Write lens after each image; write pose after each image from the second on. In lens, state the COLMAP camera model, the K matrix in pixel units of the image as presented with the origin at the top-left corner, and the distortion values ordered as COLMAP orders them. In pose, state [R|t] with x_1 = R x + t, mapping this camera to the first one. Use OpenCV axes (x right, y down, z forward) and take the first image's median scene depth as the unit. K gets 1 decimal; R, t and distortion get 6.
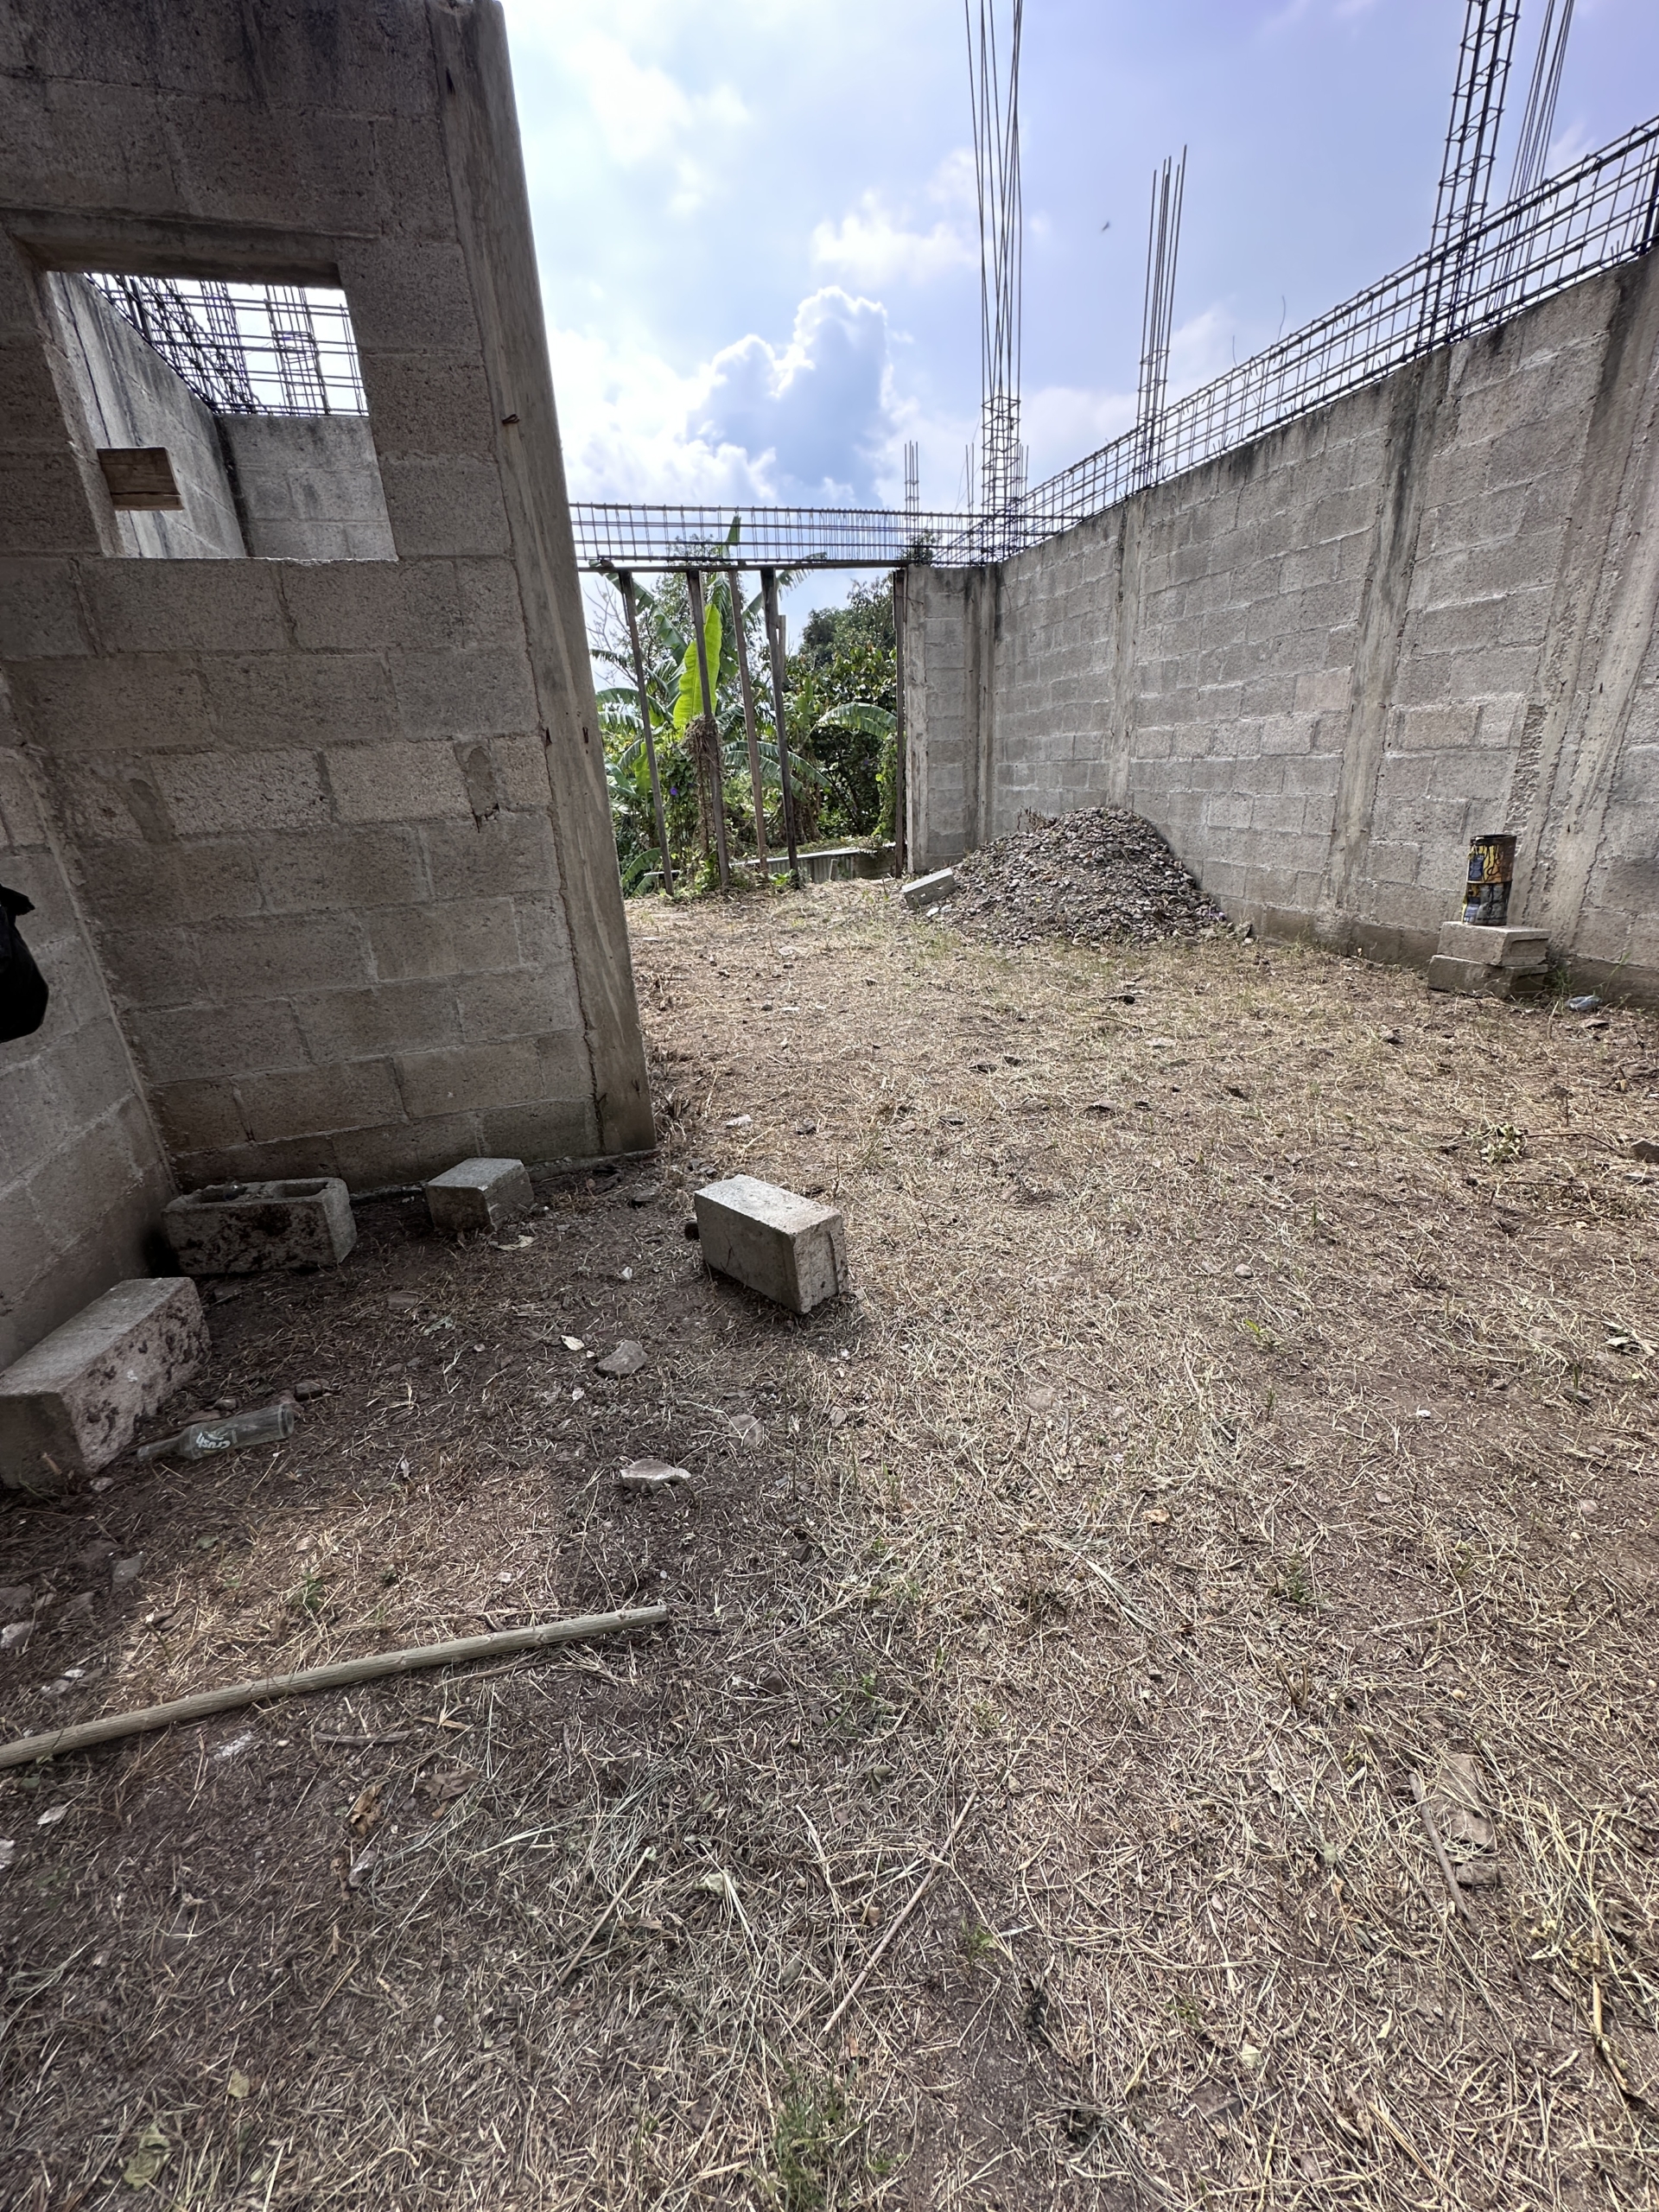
lens RADIAL K [[880.2, 0, 832.3], [0, 880.2, 1101.9], [0, 0, 1]] dist [0.000282, 0.000608]
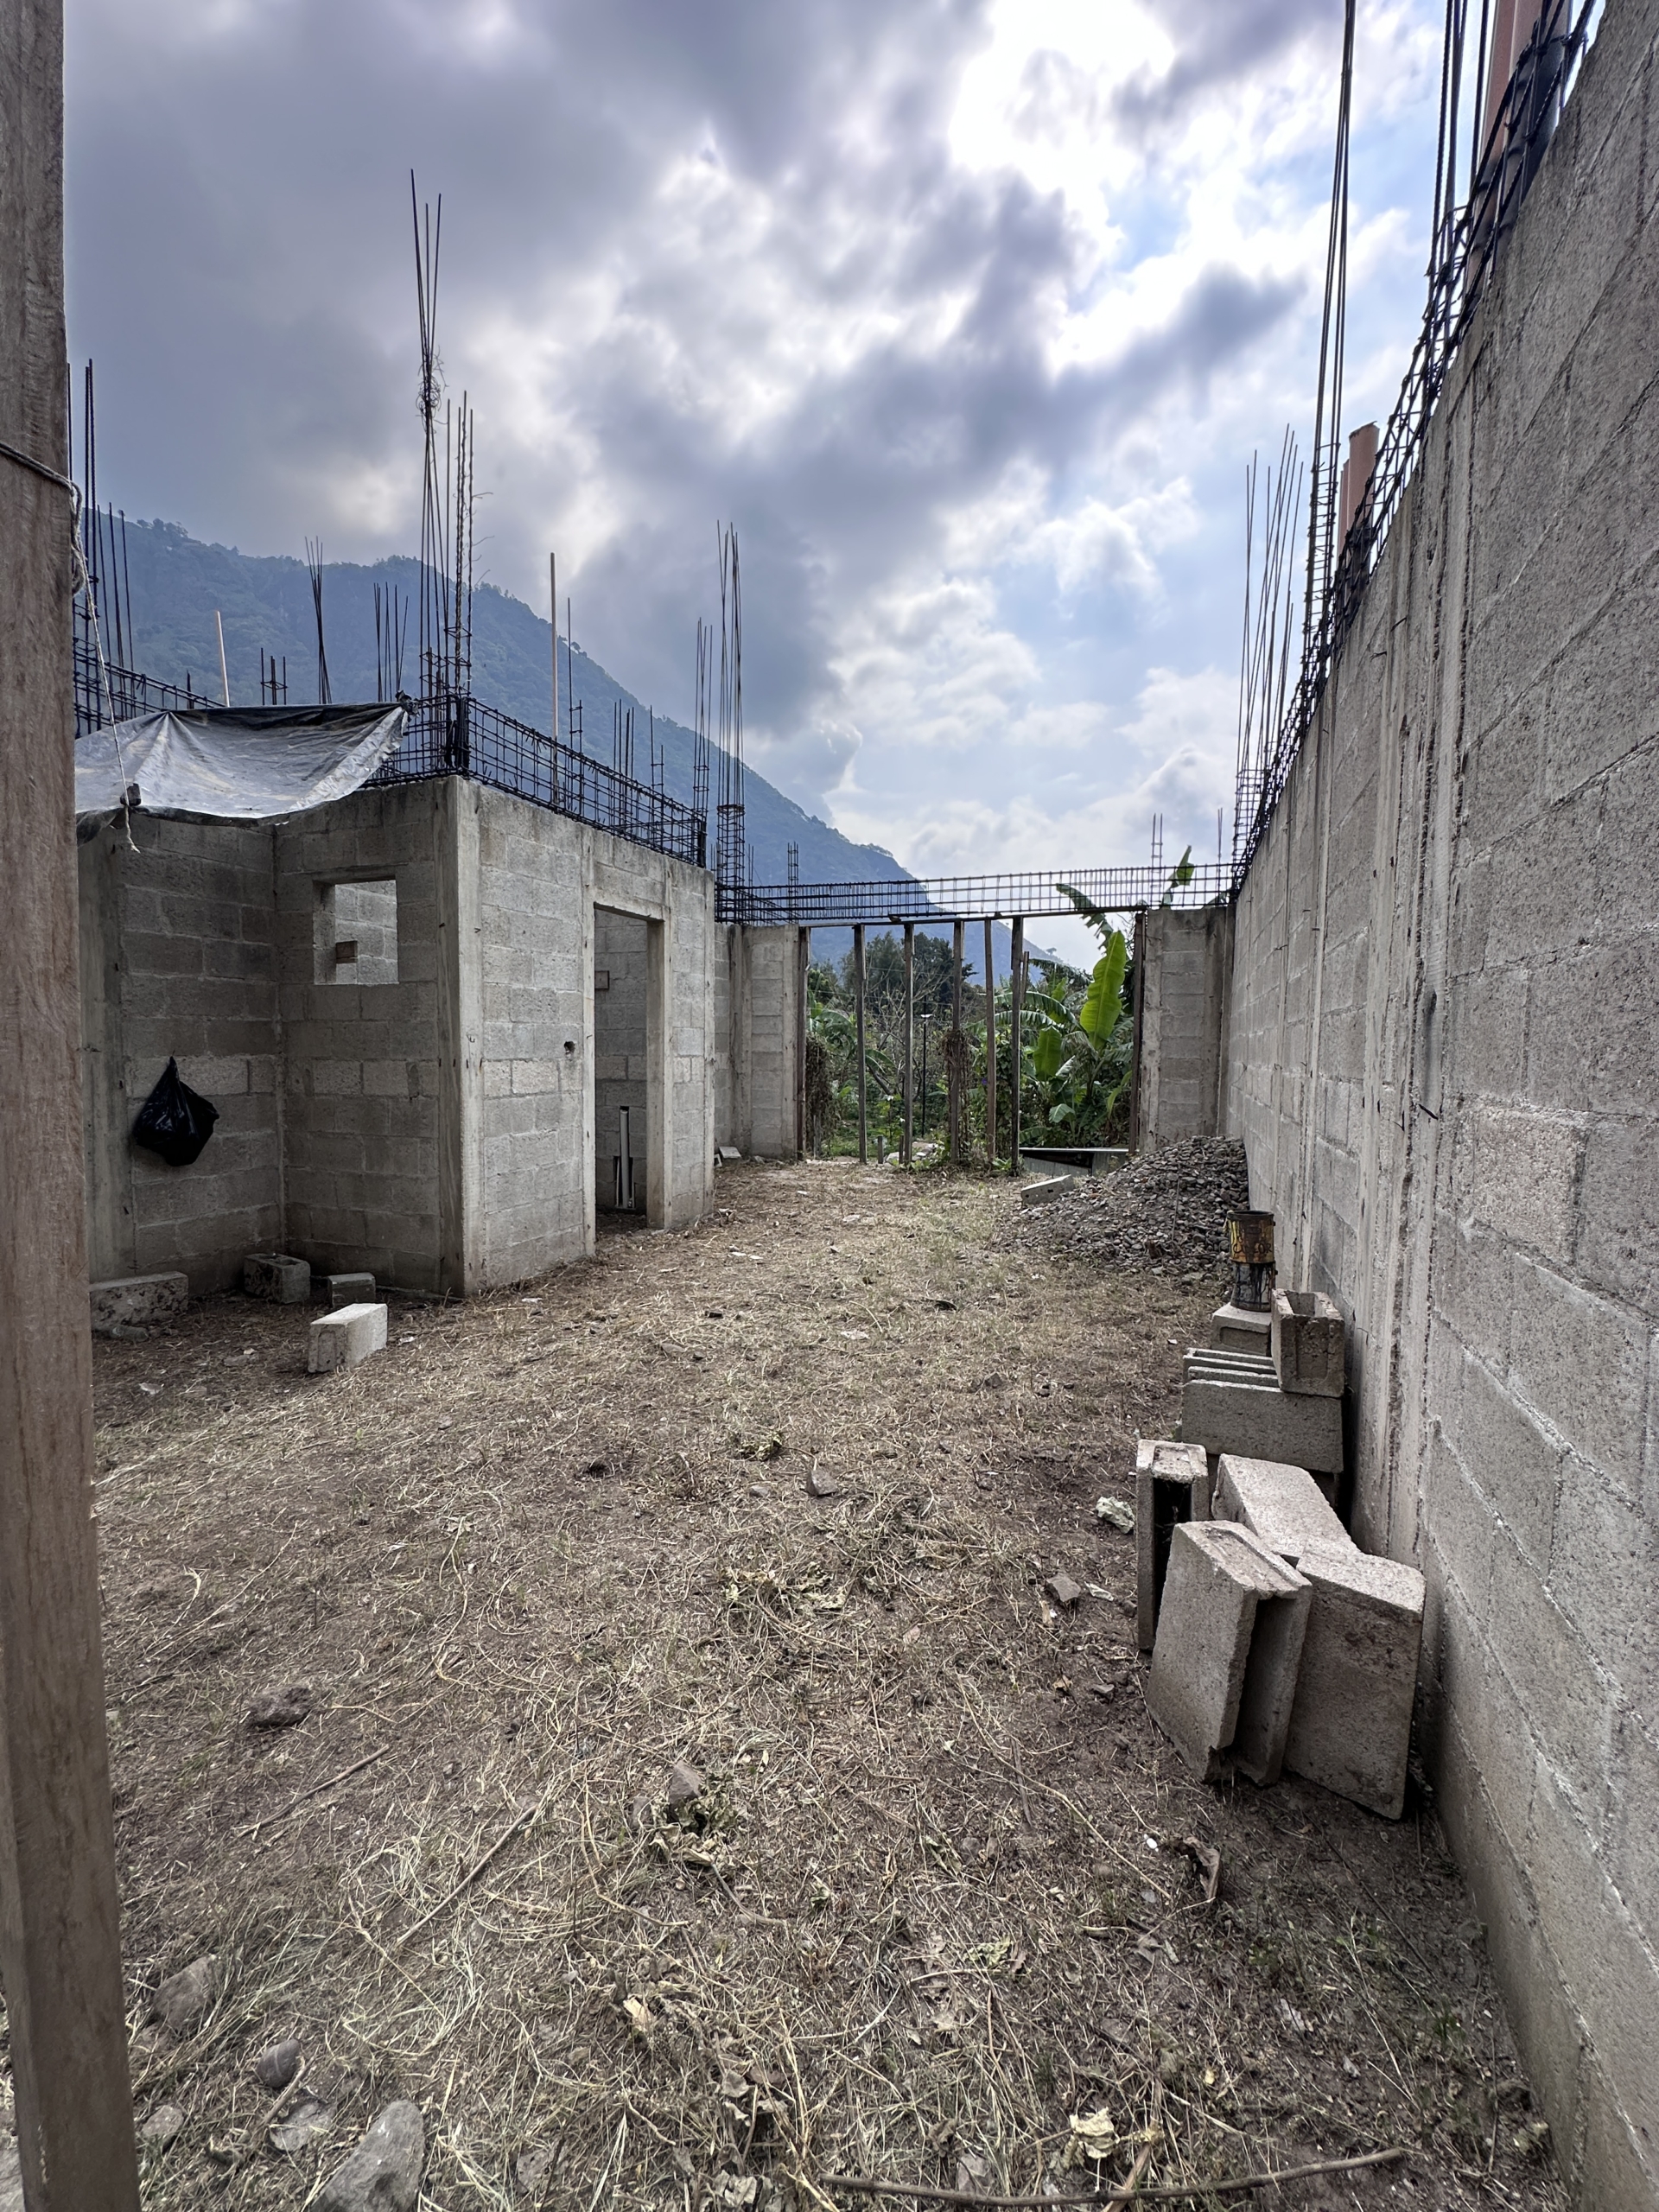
lens RADIAL K [[880.2, 0, 820.5], [0, 880.2, 1100.9], [0, 0, 1]] dist [0.000282, 0.000608]
pose [[0.791481, 0.093866, -0.603942, 1.189976], [-0.266391, 0.942320, -0.202653, -0.131276], [0.550085, 0.321281, 0.770834, 0.001255]]
